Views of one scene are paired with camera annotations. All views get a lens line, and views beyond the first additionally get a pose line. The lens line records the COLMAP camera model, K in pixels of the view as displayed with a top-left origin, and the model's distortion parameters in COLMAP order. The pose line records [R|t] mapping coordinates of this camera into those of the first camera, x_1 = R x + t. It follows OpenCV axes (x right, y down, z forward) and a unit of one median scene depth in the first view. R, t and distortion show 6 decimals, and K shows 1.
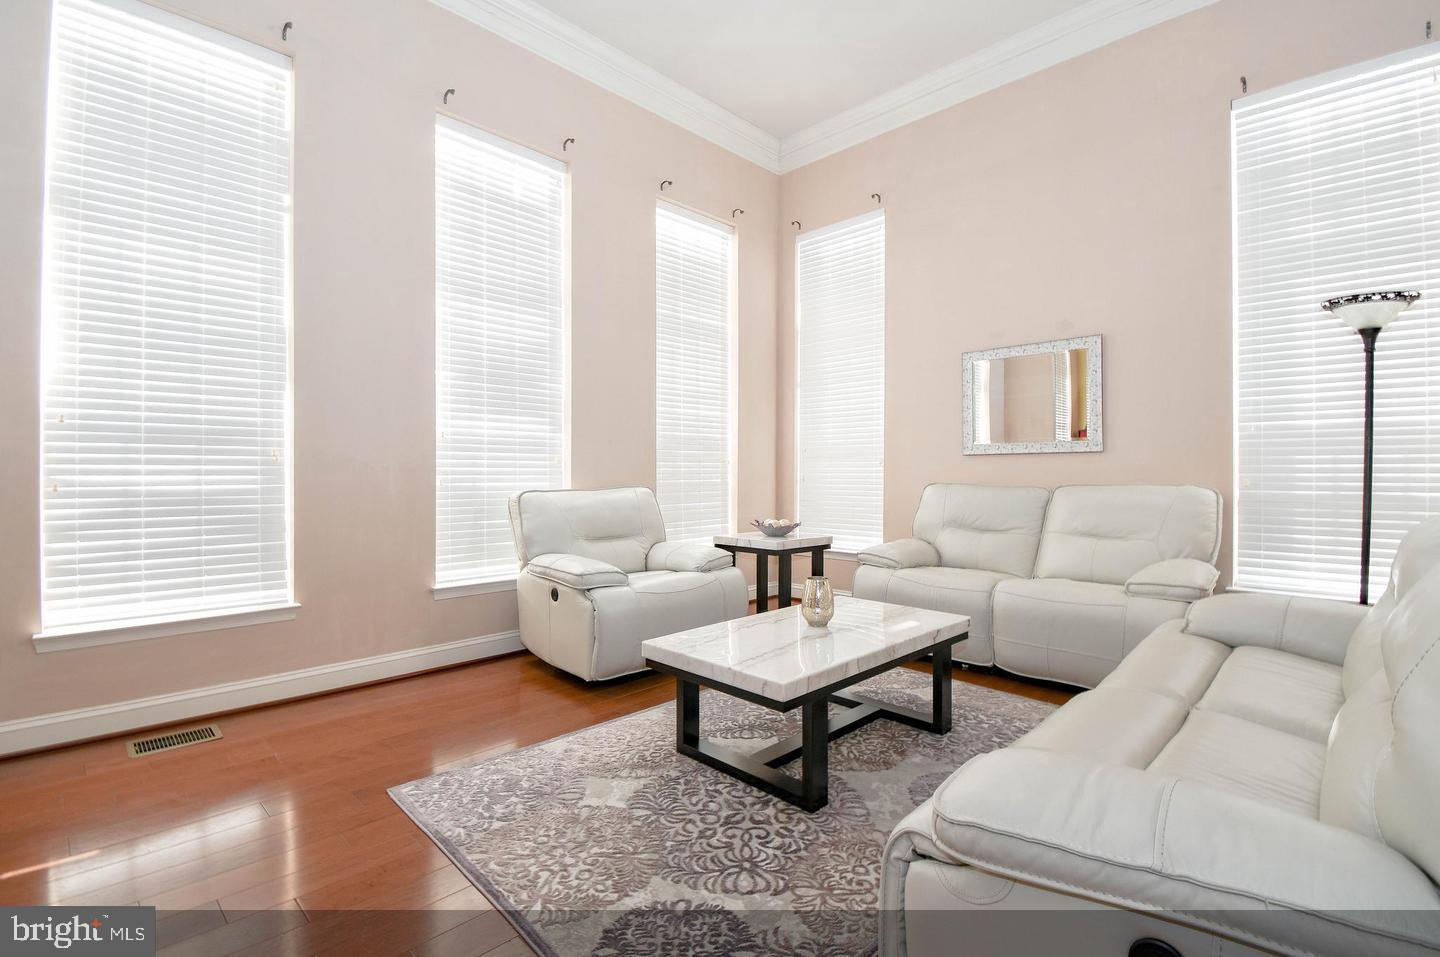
lens RADIAL K [[650.3, 0, 715.7], [0, 650.3, 472.8], [0, 0, 1]] dist [-0.005192, -0.000677]
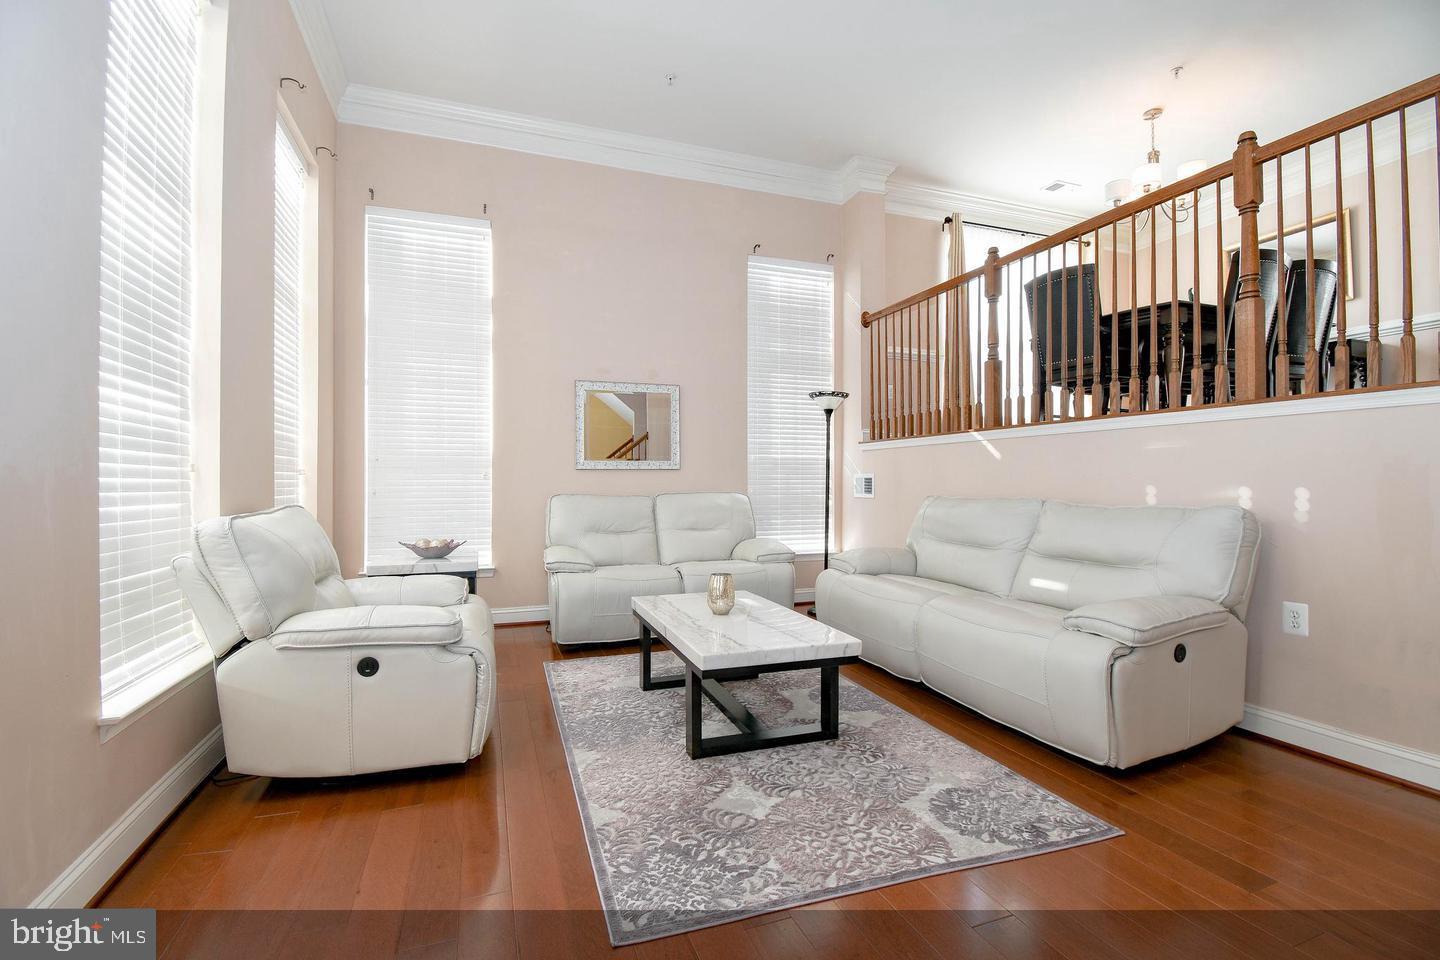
lens RADIAL K [[650.3, 0, 687.0], [0, 650.3, 479.2], [0, 0, 1]] dist [-0.005192, -0.000677]
pose [[0.447758, 0.006029, 0.894134, -0.728080], [0.002422, 0.999965, -0.007956, -0.001231], [-0.894151, 0.005728, 0.447728, 0.411453]]
